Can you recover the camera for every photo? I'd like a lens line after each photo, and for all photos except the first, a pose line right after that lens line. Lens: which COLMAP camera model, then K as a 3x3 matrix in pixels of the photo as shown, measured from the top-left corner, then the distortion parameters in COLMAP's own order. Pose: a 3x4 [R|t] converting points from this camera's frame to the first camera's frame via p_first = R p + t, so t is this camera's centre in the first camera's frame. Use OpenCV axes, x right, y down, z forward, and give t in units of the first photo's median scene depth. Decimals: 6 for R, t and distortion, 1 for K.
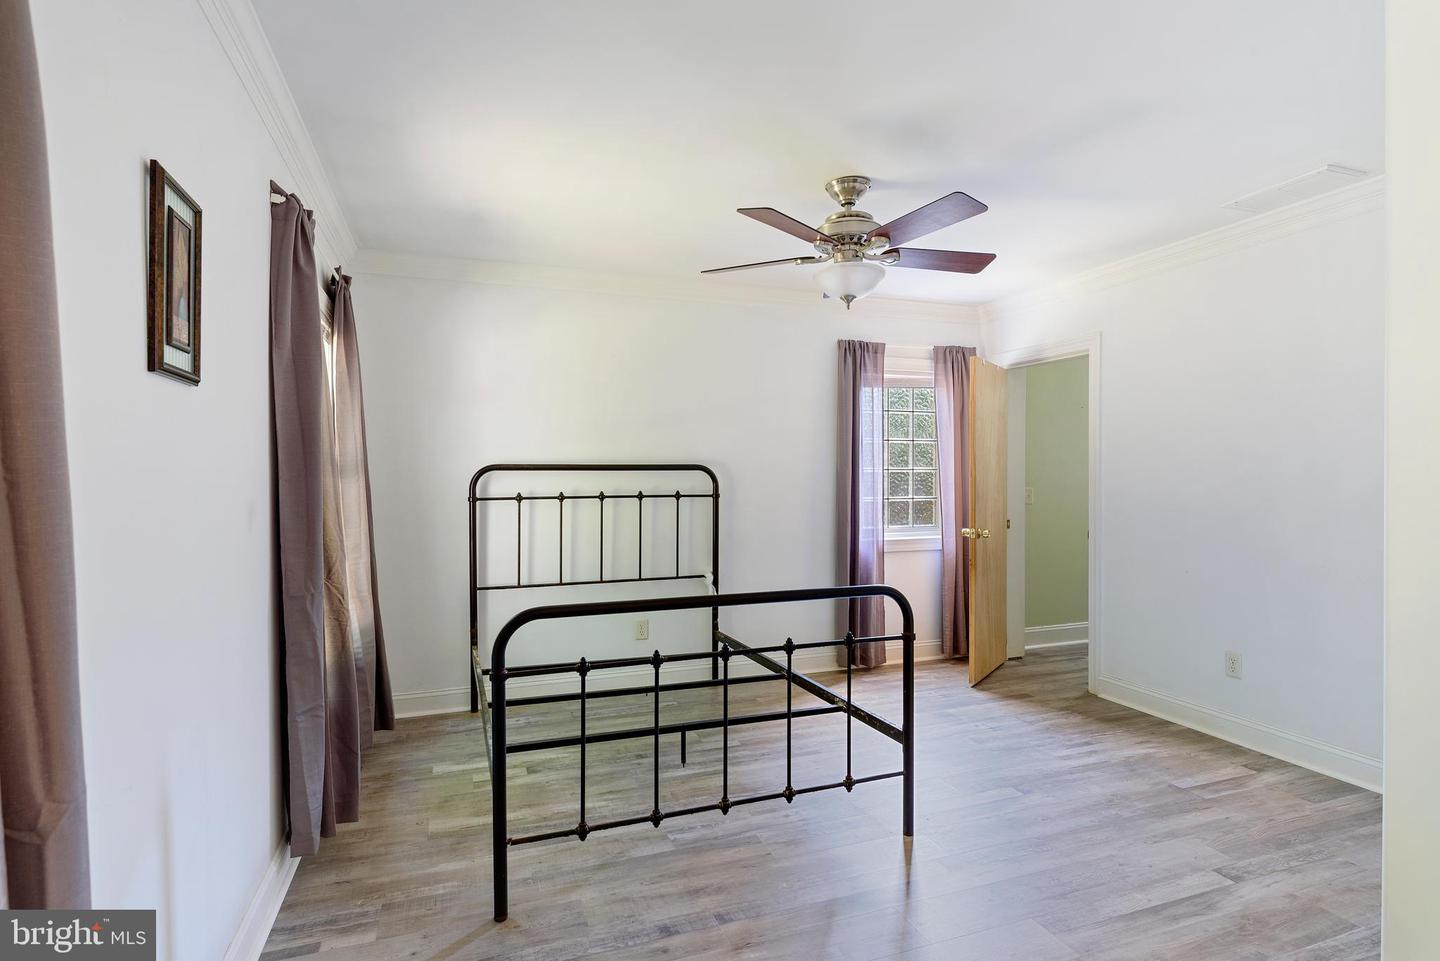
lens RADIAL K [[732.9, 0, 718.5], [0, 732.9, 475.0], [0, 0, 1]] dist [-0.000470, -0.000171]
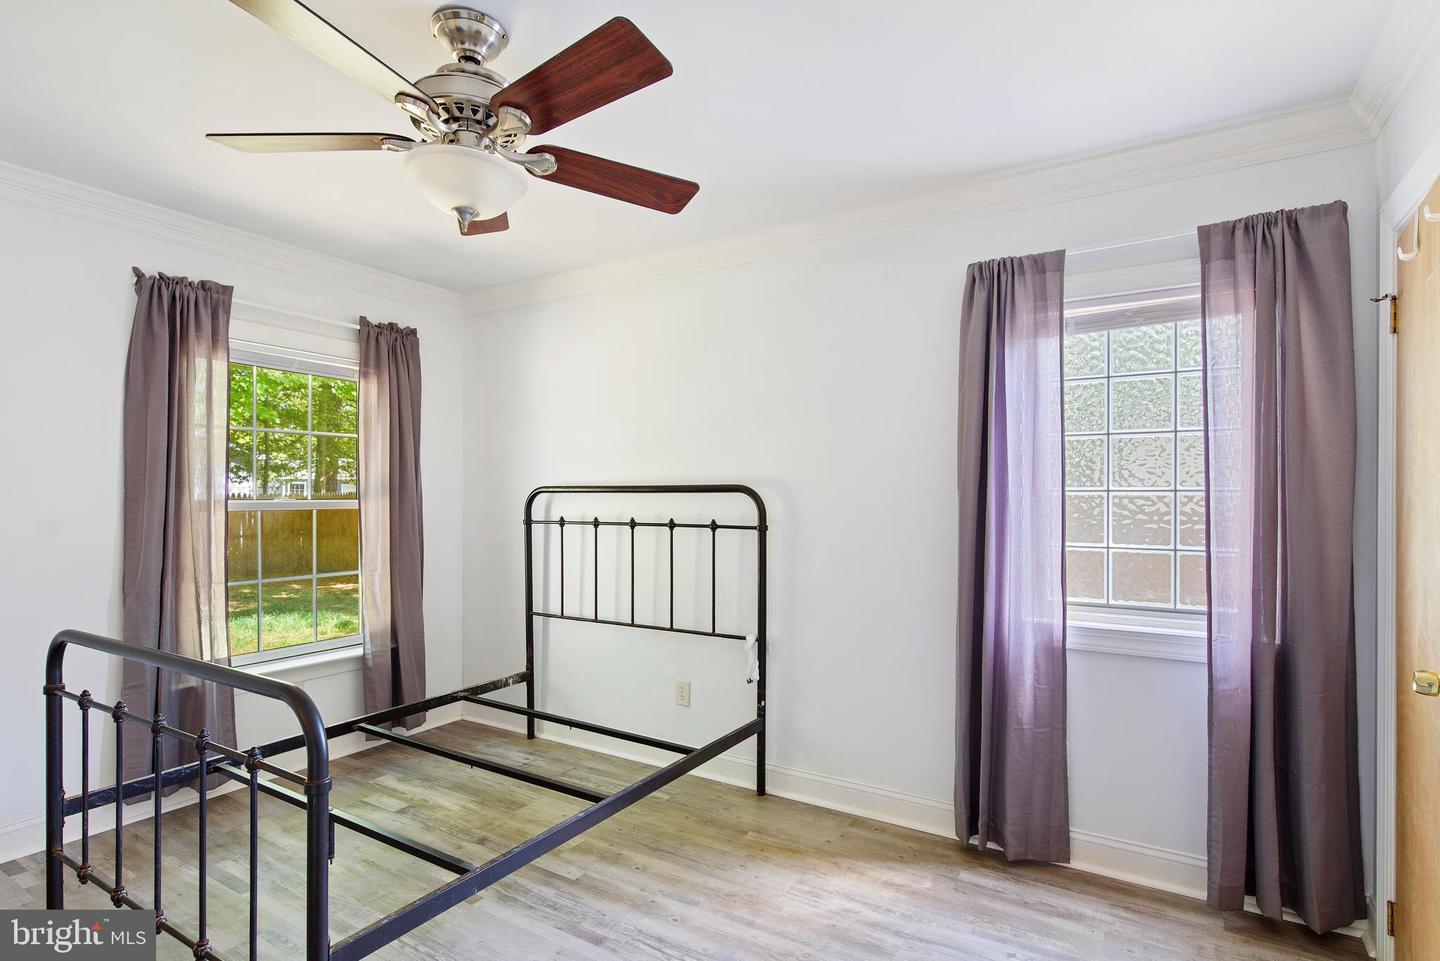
lens RADIAL K [[730.7, 0, 720.6], [0, 730.7, 489.6], [0, 0, 1]] dist [0.014803, -0.000034]
pose [[0.626245, -0.000375, -0.779626, 0.527814], [-0.001063, 0.999999, -0.001335, -0.008241], [0.779626, 0.001665, 0.626244, 0.524547]]
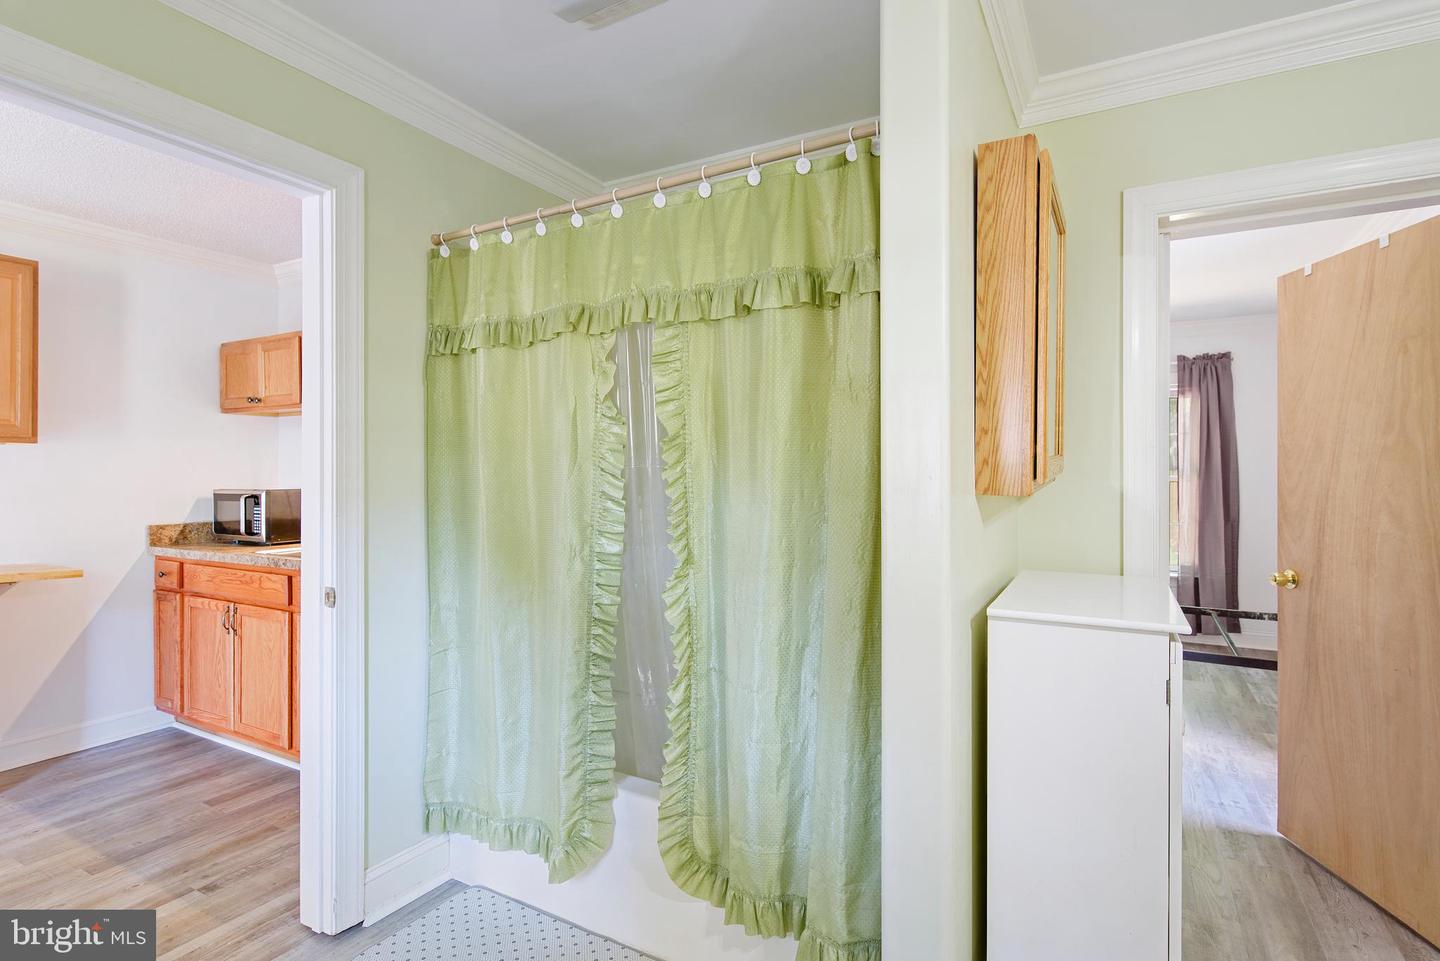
lens RADIAL K [[730.7, 0, 720.6], [0, 730.7, 489.6], [0, 0, 1]] dist [0.014803, -0.000034]
pose [[-0.751344, 0.016411, -0.659707, 1.063857], [-0.002490, 0.999613, 0.027702, -0.005994], [0.659906, 0.022456, -0.751012, 1.166448]]
